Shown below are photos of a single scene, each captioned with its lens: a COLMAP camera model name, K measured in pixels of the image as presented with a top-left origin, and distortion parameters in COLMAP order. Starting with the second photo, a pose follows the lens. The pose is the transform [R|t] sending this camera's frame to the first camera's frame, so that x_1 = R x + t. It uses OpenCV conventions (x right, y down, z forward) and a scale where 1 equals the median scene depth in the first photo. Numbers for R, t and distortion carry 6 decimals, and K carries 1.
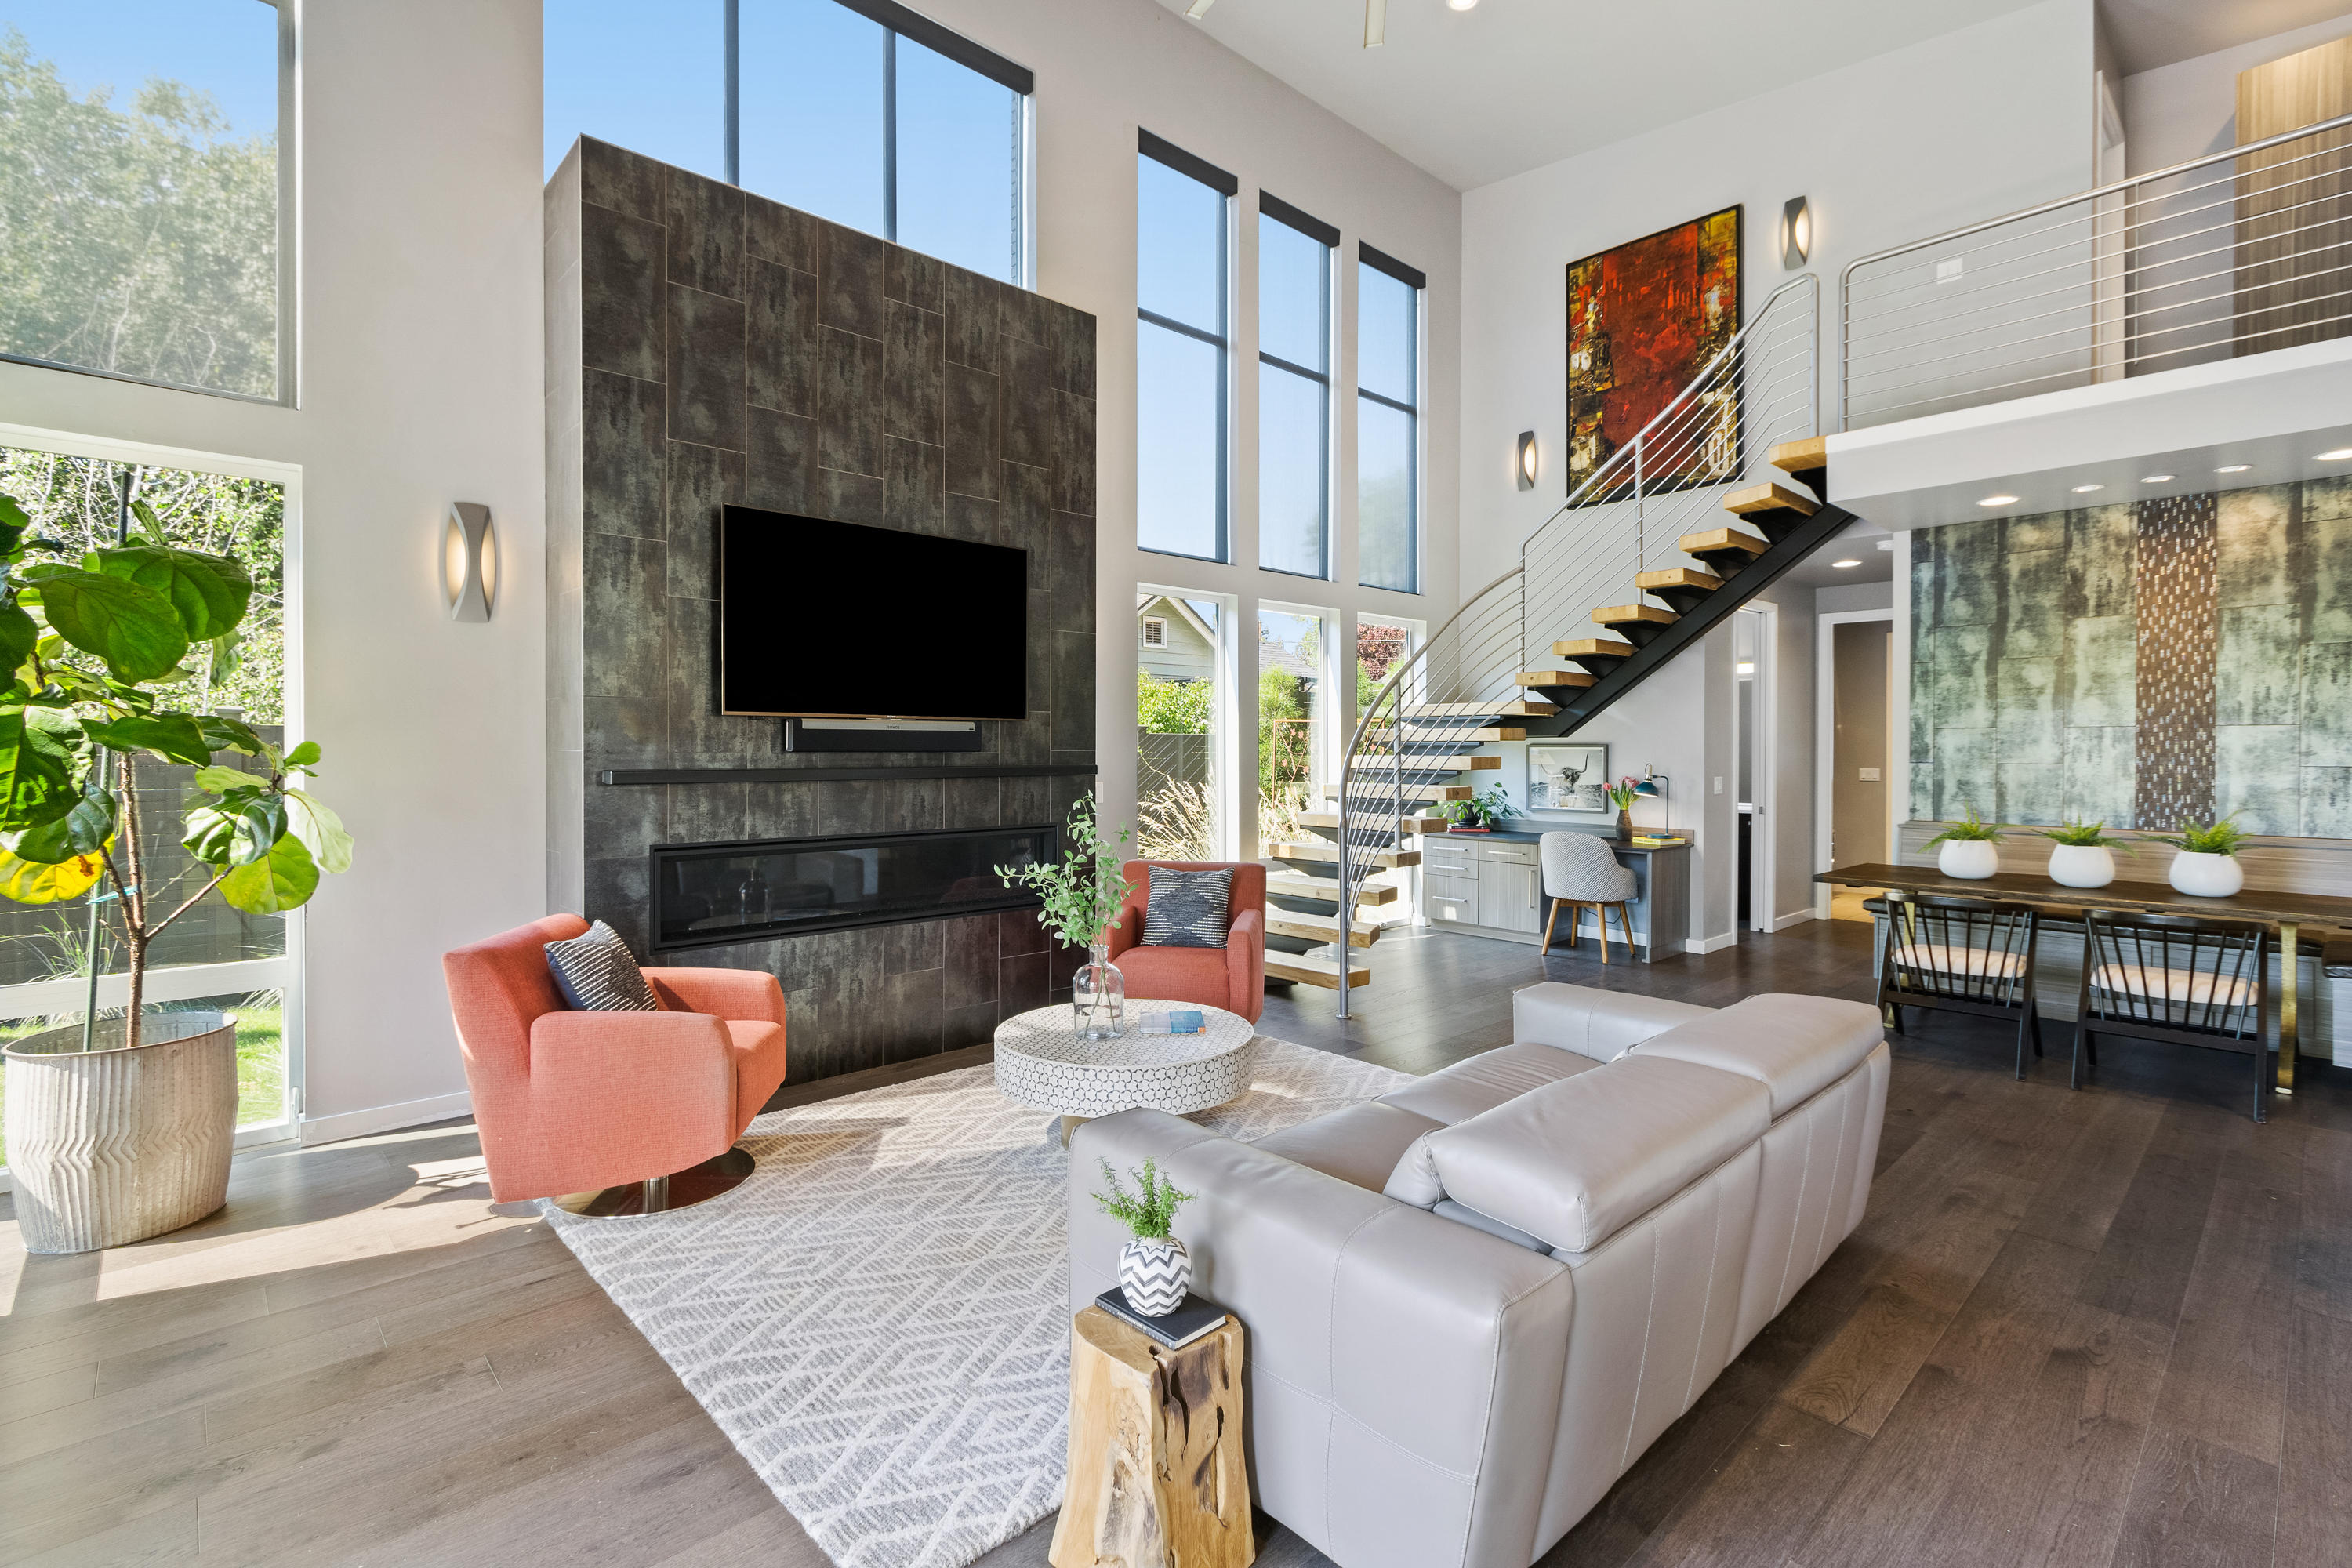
lens RADIAL K [[1066.6, 0, 1168.6], [0, 1066.6, 761.2], [0, 0, 1]] dist [0.000775, -0.001121]
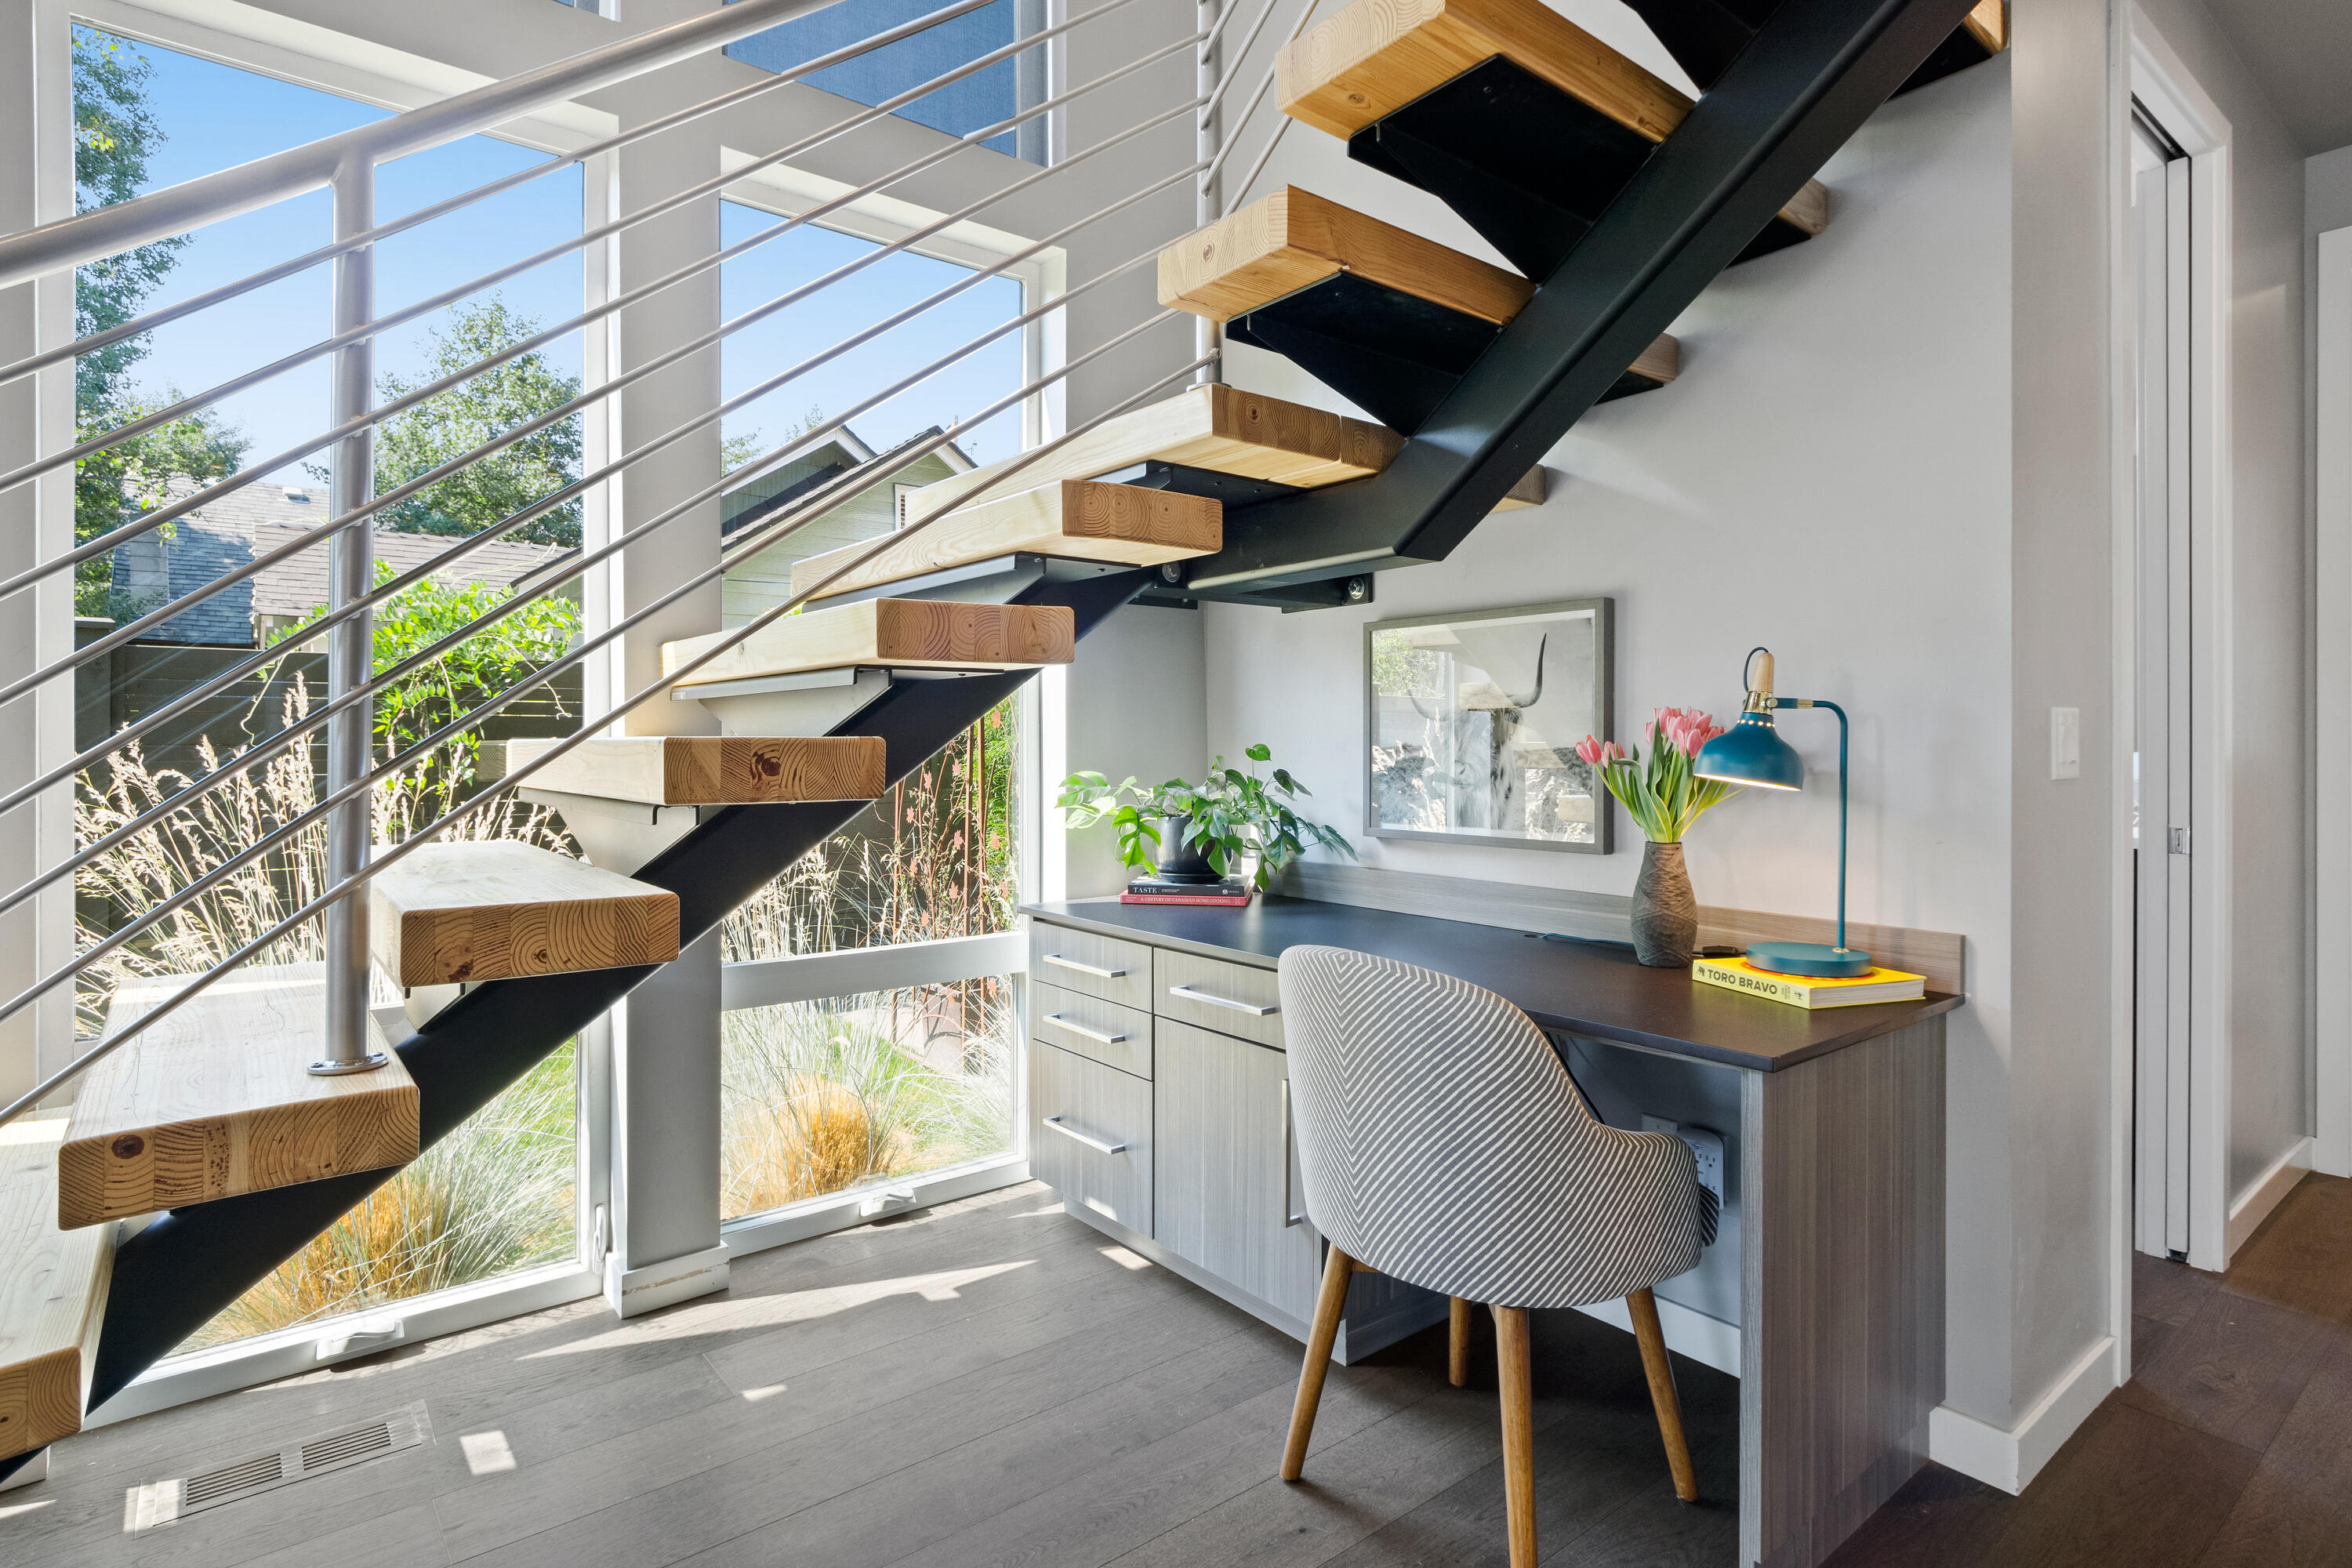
lens RADIAL K [[1209.6, 0, 1174.1], [0, 1209.6, 761.7], [0, 0, 1]] dist [0.003424, -0.002249]
pose [[0.997966, -0.001230, -0.063744, 0.455395], [0.001324, 0.999998, 0.001430, 0.035940], [0.063742, -0.001511, 0.997965, 0.976596]]
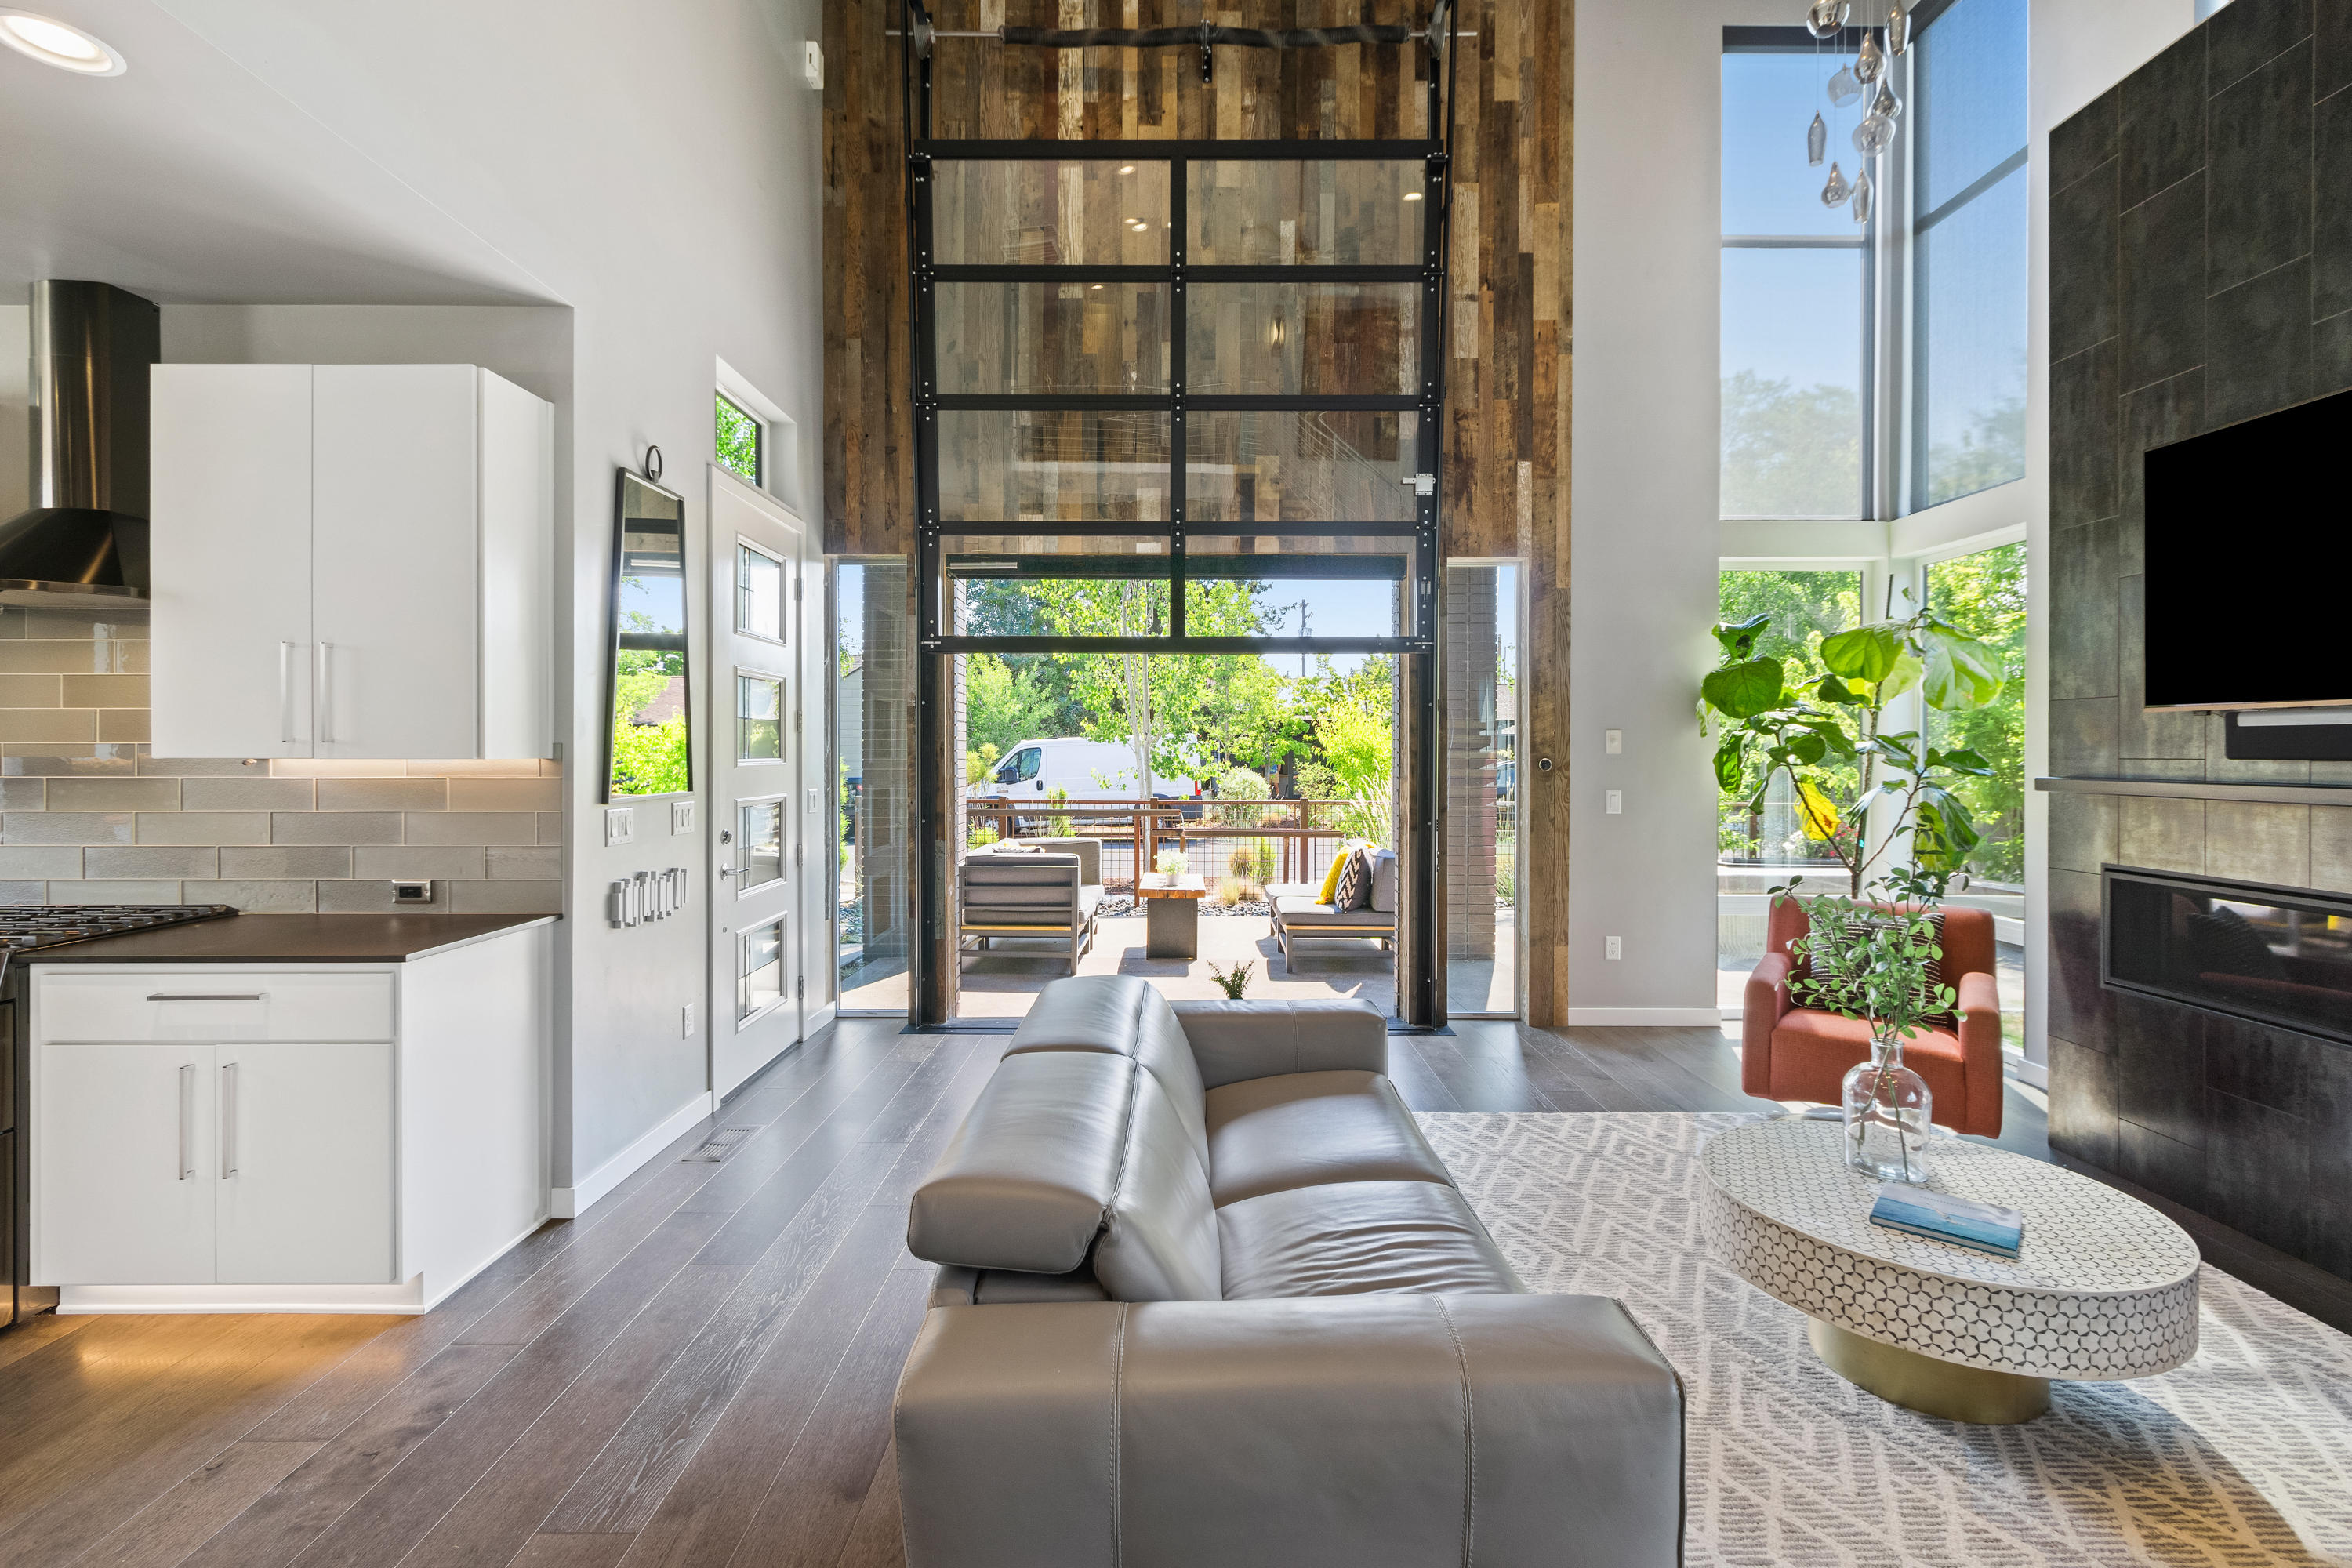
lens RADIAL K [[1063.9, 0, 1182.0], [0, 1063.9, 751.1], [0, 0, 1]] dist [0.004079, 0.000071]
pose [[-0.675727, -0.002623, -0.737148, 0.510148], [-0.012765, 0.999885, 0.008143, -0.008601], [0.737042, 0.014912, -0.675683, 0.767456]]
